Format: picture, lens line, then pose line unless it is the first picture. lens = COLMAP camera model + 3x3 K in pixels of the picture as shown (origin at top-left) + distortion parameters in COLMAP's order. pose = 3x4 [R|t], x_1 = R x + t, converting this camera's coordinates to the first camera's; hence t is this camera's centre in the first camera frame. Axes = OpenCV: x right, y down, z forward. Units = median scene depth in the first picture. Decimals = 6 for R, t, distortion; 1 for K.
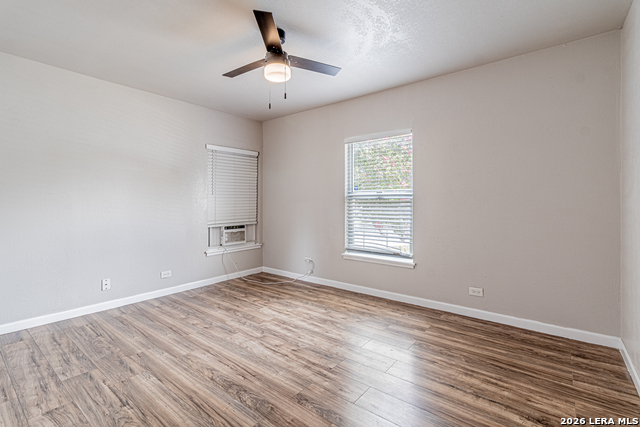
lens RADIAL K [[299.0, 0, 322.3], [0, 299.0, 205.8], [0, 0, 1]] dist [0.010241, -0.000544]
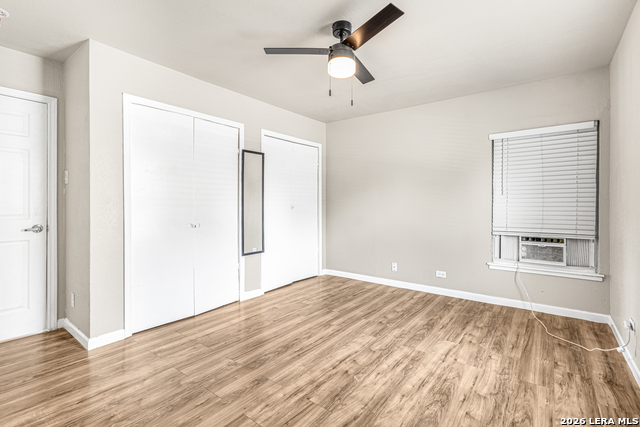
lens RADIAL K [[299.0, 0, 322.3], [0, 299.0, 205.8], [0, 0, 1]] dist [0.010241, -0.000544]
pose [[0.010088, 0.005770, -0.999932, 0.628875], [-0.008651, 0.999946, 0.005683, -0.011904], [0.999912, 0.008593, 0.010137, 0.727740]]
